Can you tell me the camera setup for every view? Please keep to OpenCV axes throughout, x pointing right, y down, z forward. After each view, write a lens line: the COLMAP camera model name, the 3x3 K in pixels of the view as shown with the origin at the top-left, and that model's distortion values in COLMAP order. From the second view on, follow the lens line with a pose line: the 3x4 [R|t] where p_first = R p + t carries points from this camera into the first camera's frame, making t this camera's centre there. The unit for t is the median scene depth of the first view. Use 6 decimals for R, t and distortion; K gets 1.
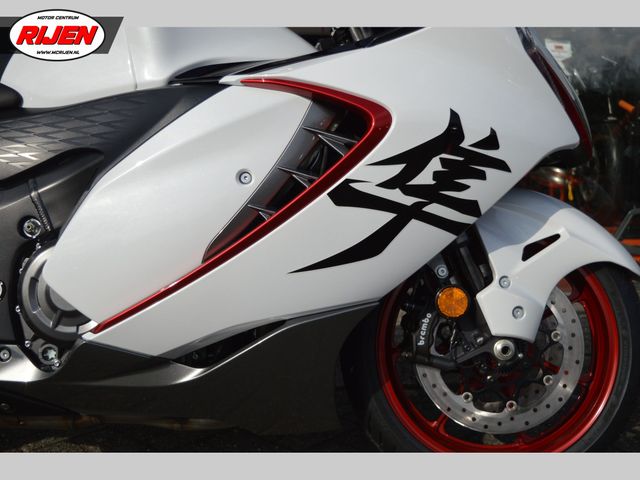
lens RADIAL K [[865.0, 0, 333.7], [0, 865.0, 242.0], [0, 0, 1]] dist [-0.043632, 0.000000]
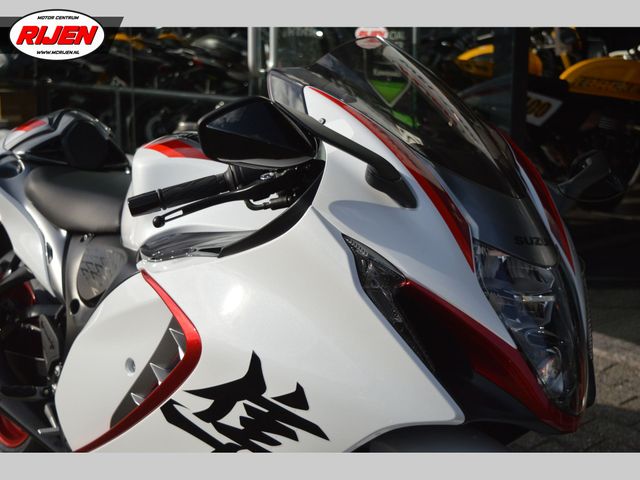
lens RADIAL K [[970.5, 0, 317.9], [0, 970.5, 240.4], [0, 0, 1]] dist [0.004354, 0.000000]
pose [[0.598556, 0.170128, -0.782807, 0.852338], [-0.076997, 0.984882, 0.155172, -0.392949], [0.797372, -0.032605, 0.602607, 0.462924]]
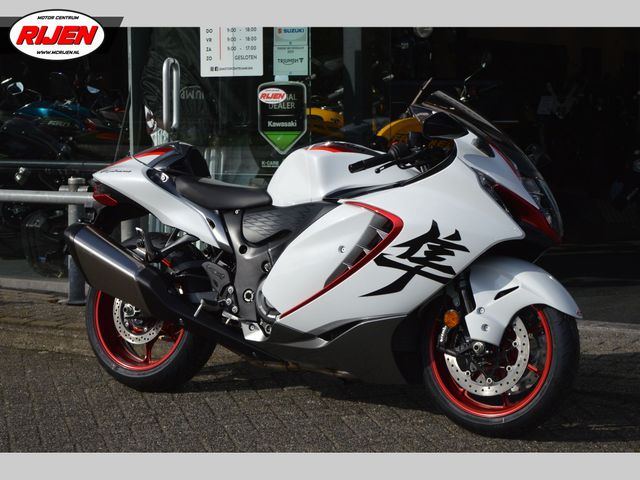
lens RADIAL K [[1483.9, 0, 318.2], [0, 1483.9, 240.8], [0, 0, 1]] dist [0.169853, 0.000000]
pose [[0.831370, 0.046534, -0.553768, 1.728490], [-0.046854, 0.998809, 0.013589, -0.133774], [0.553741, 0.014649, 0.832560, -1.900358]]
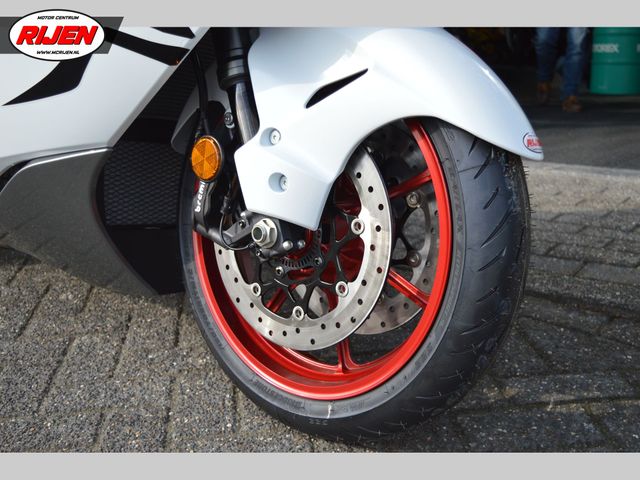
lens RADIAL K [[739.4, 0, 314.4], [0, 739.4, 240.6], [0, 0, 1]] dist [-0.016207, 0.000000]
pose [[0.767661, 0.151060, -0.622798, 0.636730], [-0.047333, 0.982533, 0.179970, 0.020678], [0.639106, -0.108677, 0.761402, 0.589287]]
